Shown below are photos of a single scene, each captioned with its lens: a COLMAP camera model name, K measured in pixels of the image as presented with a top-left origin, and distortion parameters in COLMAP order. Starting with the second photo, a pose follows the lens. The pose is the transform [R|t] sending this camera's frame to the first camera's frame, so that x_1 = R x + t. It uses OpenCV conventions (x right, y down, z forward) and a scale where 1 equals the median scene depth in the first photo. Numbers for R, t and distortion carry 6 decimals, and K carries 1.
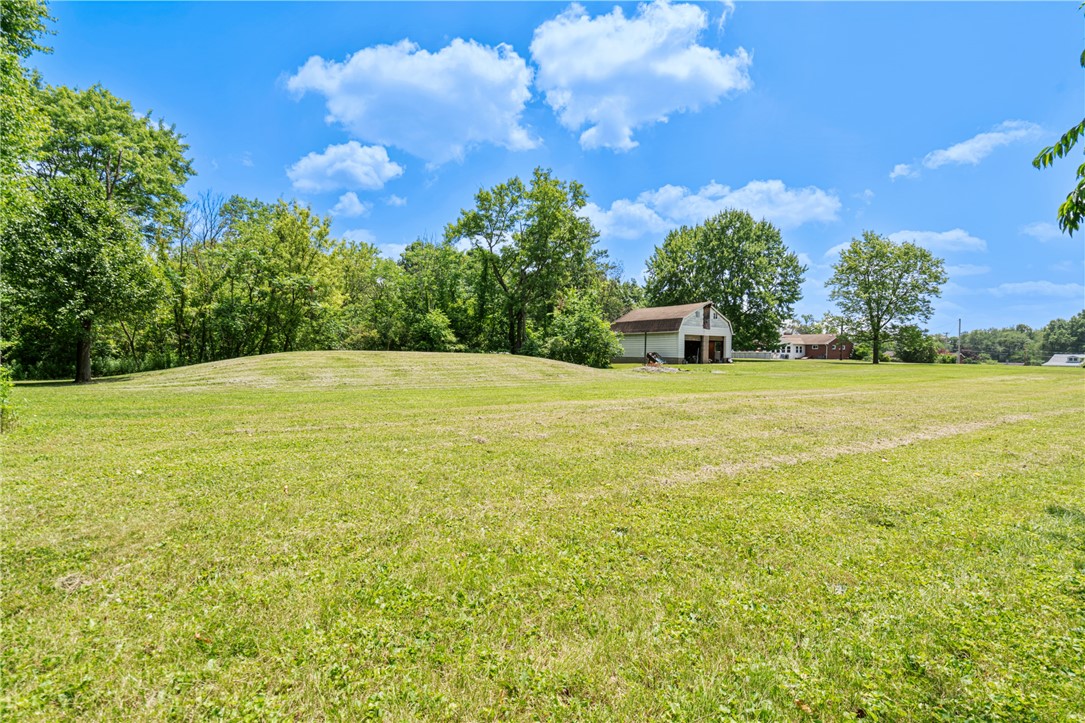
lens RADIAL K [[493.5, 0, 537.4], [0, 493.5, 359.3], [0, 0, 1]] dist [0.005326, 0.000289]
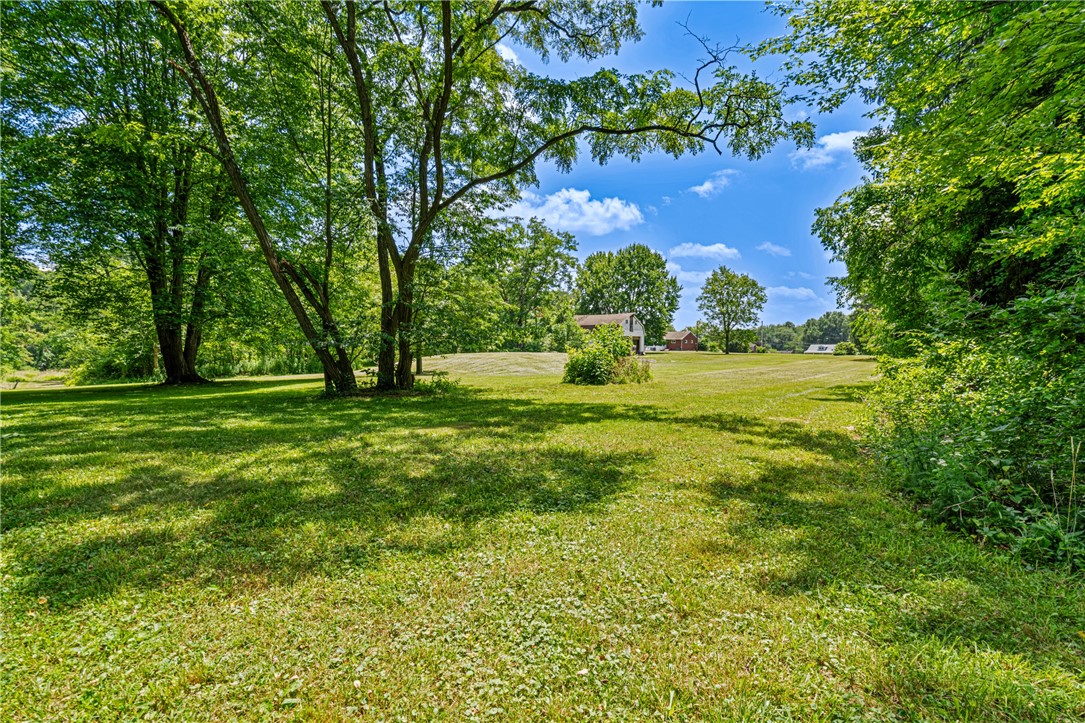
lens RADIAL K [[493.5, 0, 547.3], [0, 493.5, 359.2], [0, 0, 1]] dist [0.005326, 0.000289]
pose [[0.948407, -0.019850, 0.316433, -0.295606], [0.015876, 0.999759, 0.015131, -0.006524], [-0.316657, -0.009327, 0.948494, -0.238988]]
